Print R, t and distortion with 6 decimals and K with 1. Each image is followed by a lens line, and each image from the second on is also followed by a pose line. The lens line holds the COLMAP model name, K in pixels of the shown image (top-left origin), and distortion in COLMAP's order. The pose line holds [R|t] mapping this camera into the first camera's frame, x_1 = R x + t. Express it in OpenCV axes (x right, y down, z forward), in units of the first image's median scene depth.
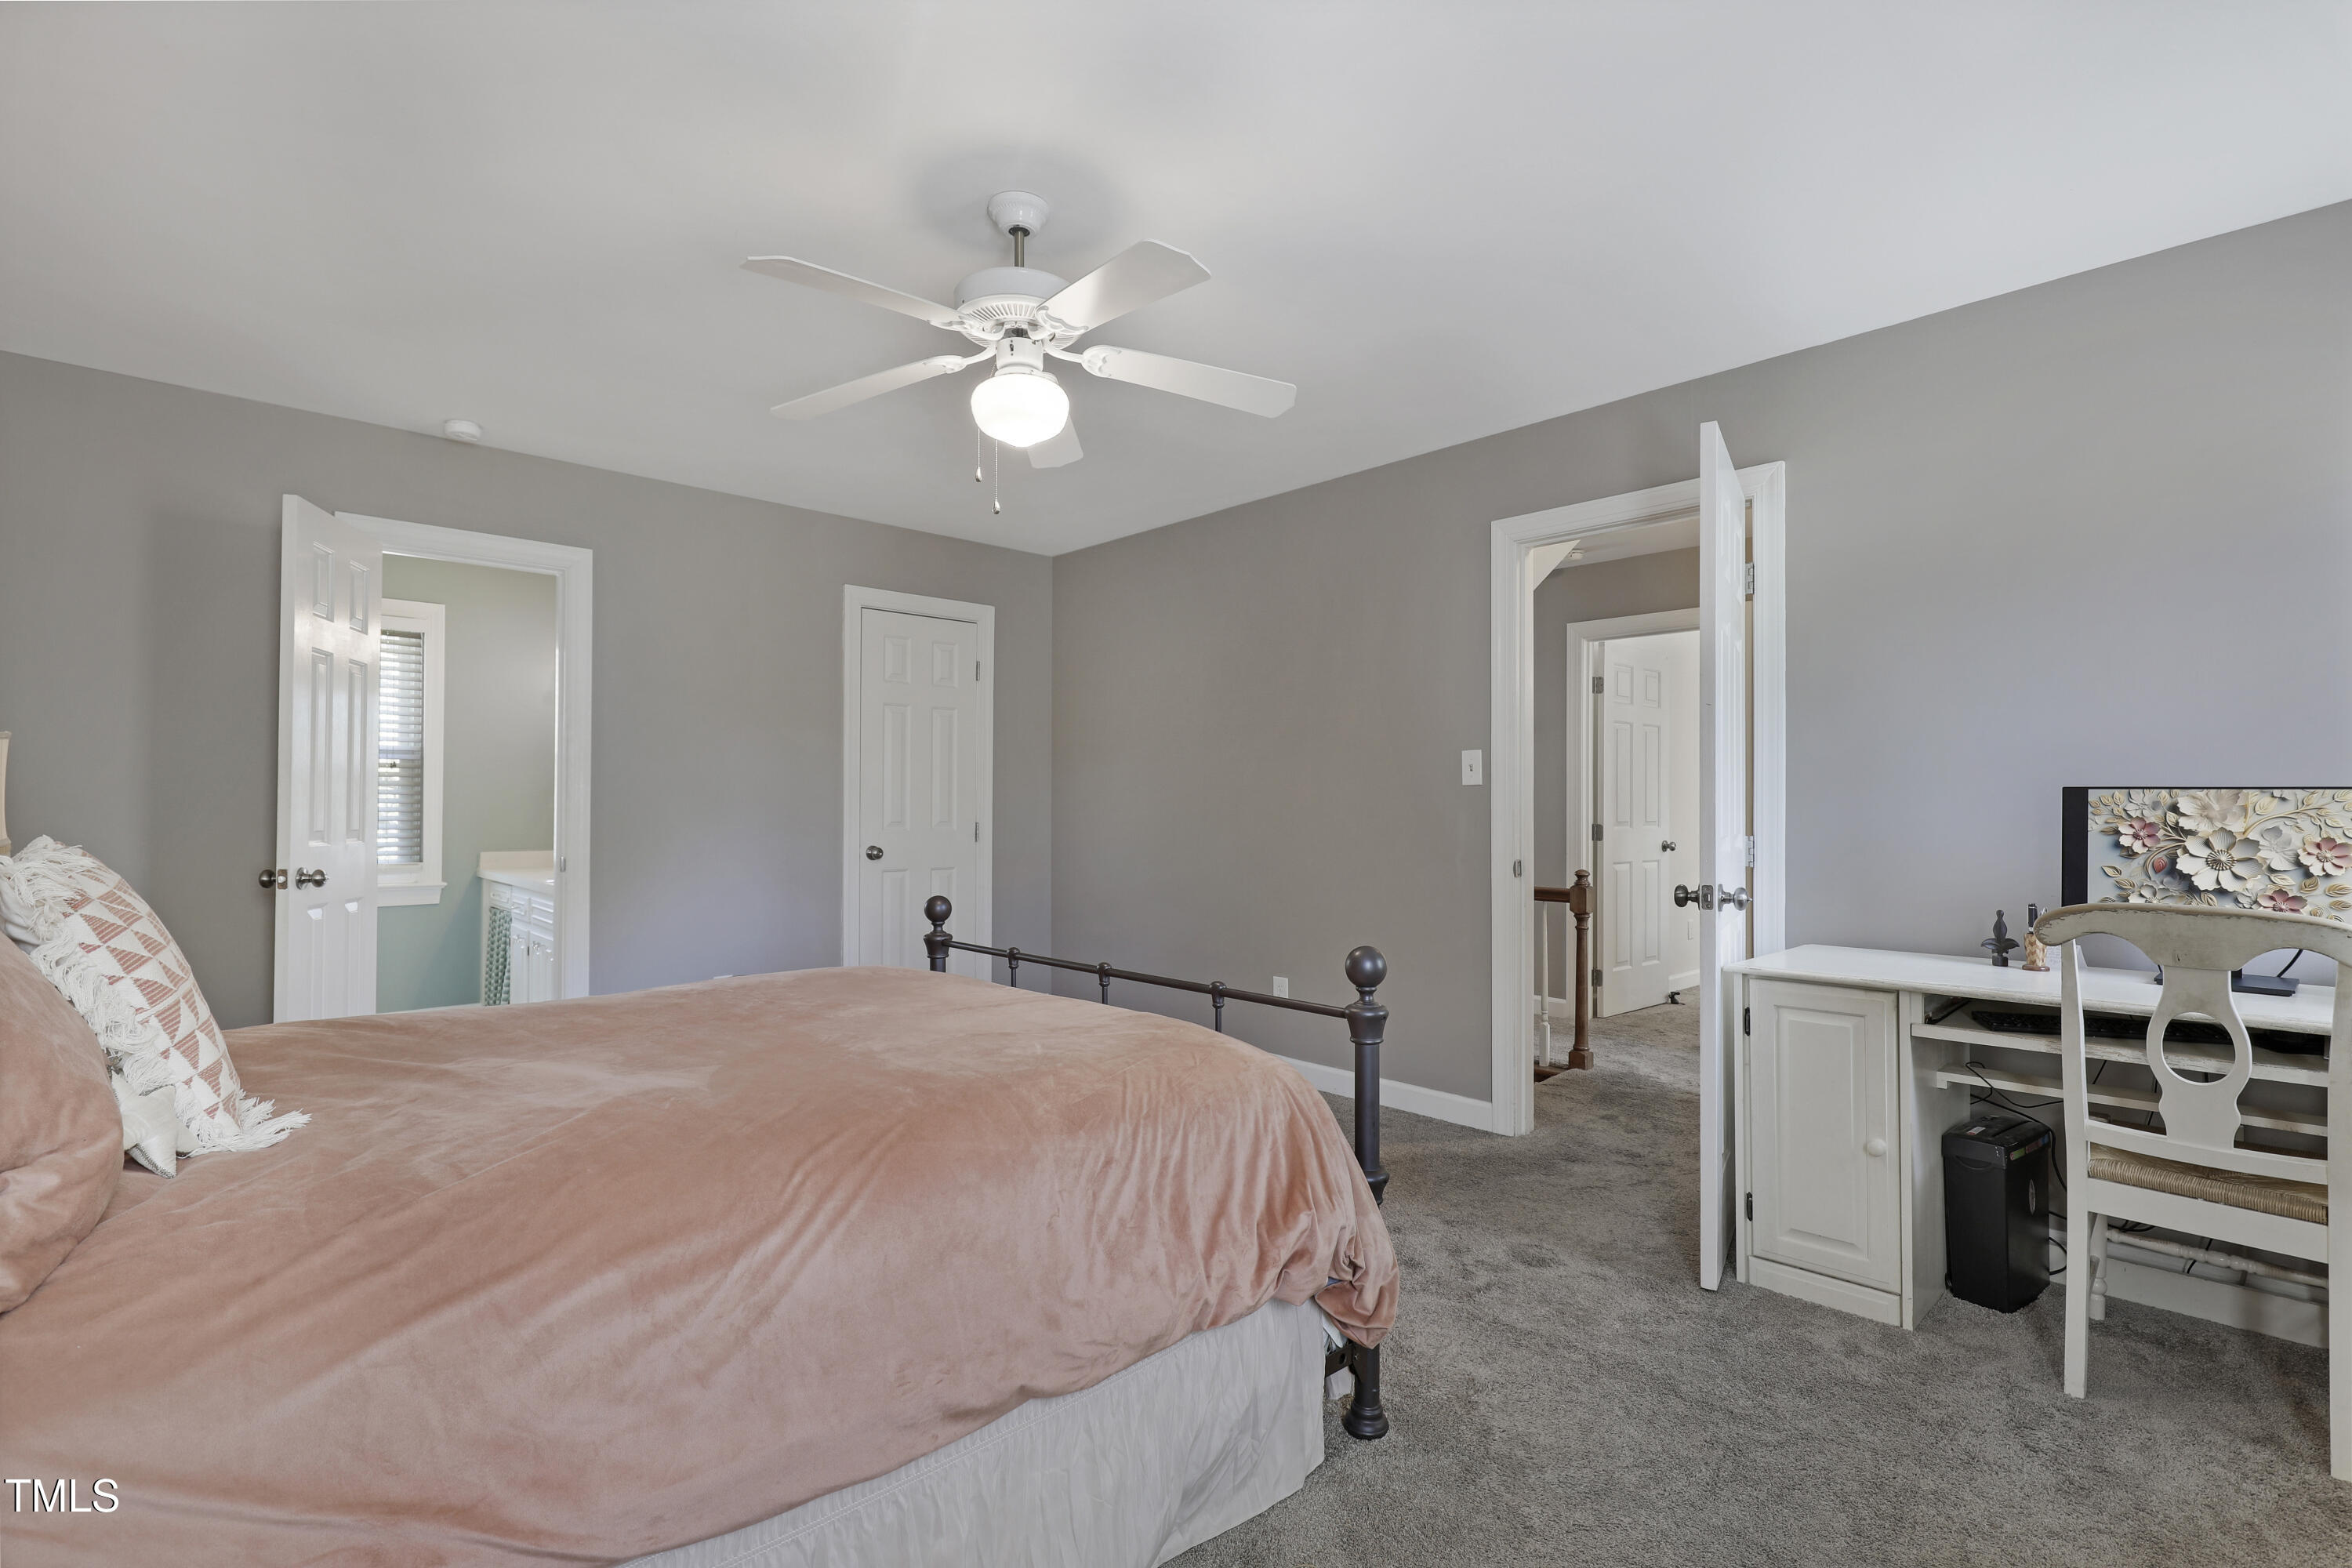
lens RADIAL K [[1122.5, 0, 1193.2], [0, 1122.5, 790.5], [0, 0, 1]] dist [0.000309, 0.000002]
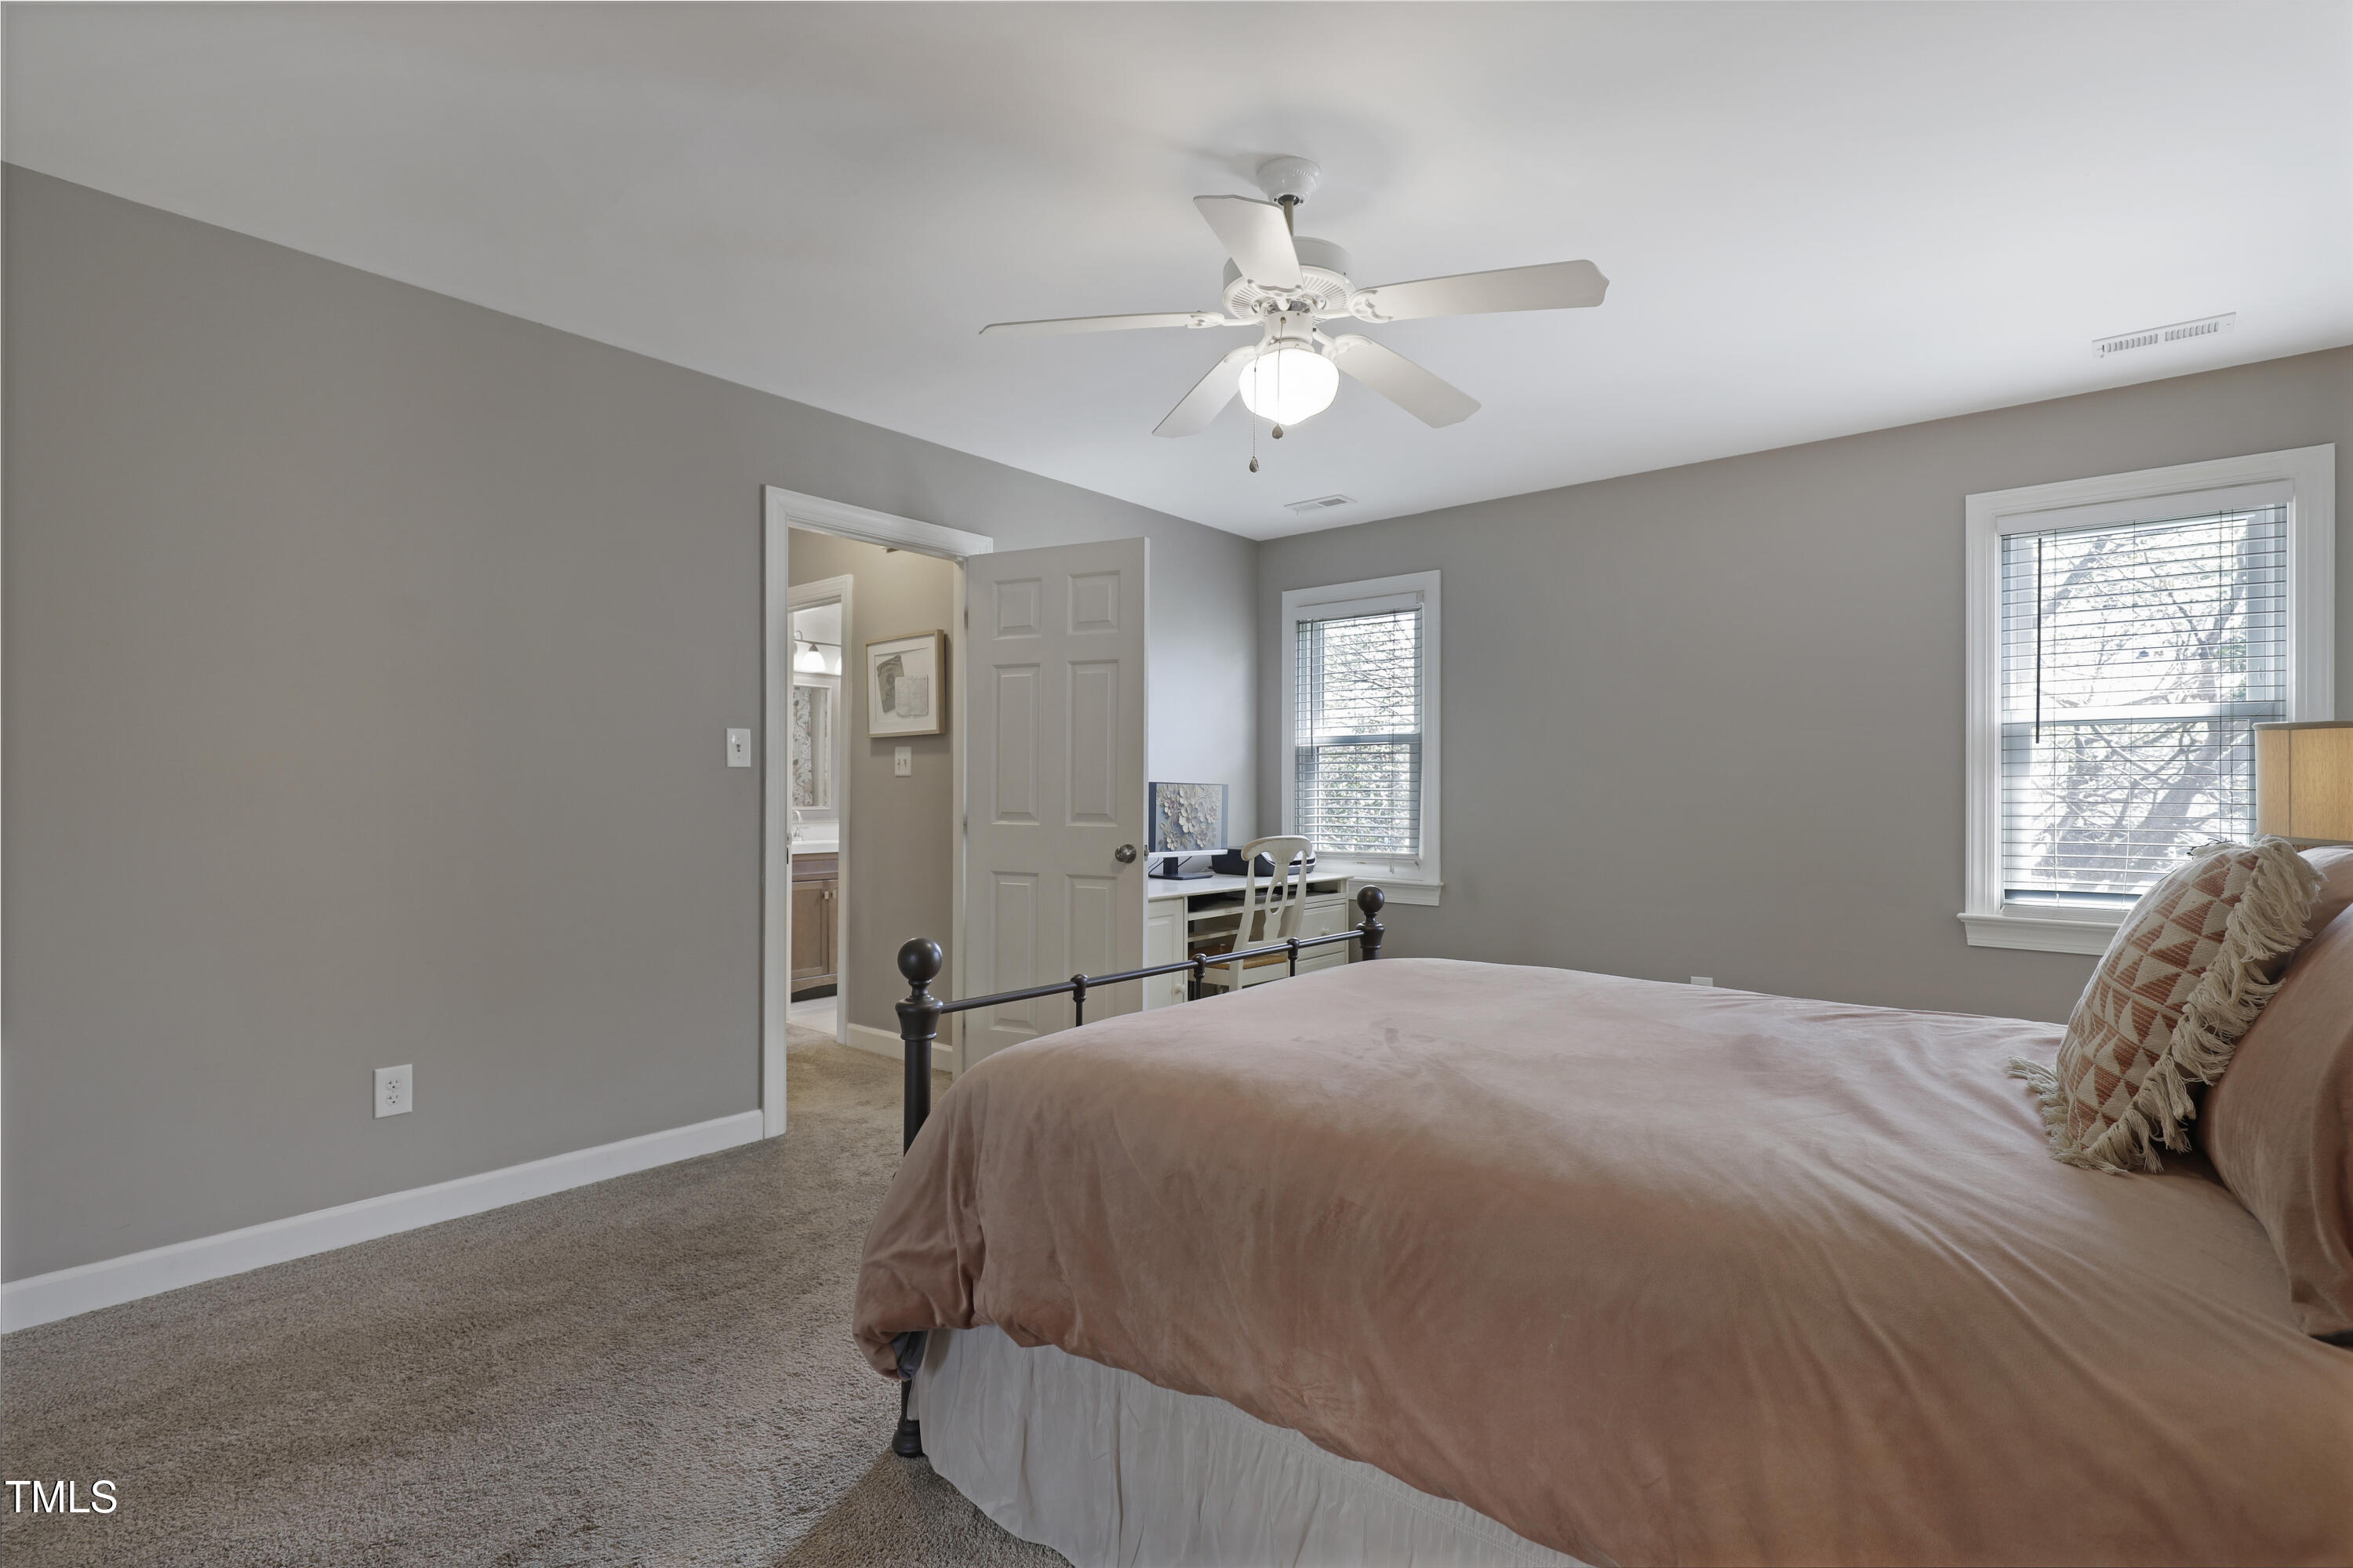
lens RADIAL K [[1123.0, 0, 1193.7], [0, 1123.0, 790.5], [0, 0, 1]] dist [0.000309, 0.000002]
pose [[-0.150290, 0.003678, 0.988635, -1.095972], [-0.015323, 0.999864, -0.006049, 0.021417], [-0.988523, -0.016058, -0.150213, 1.228512]]
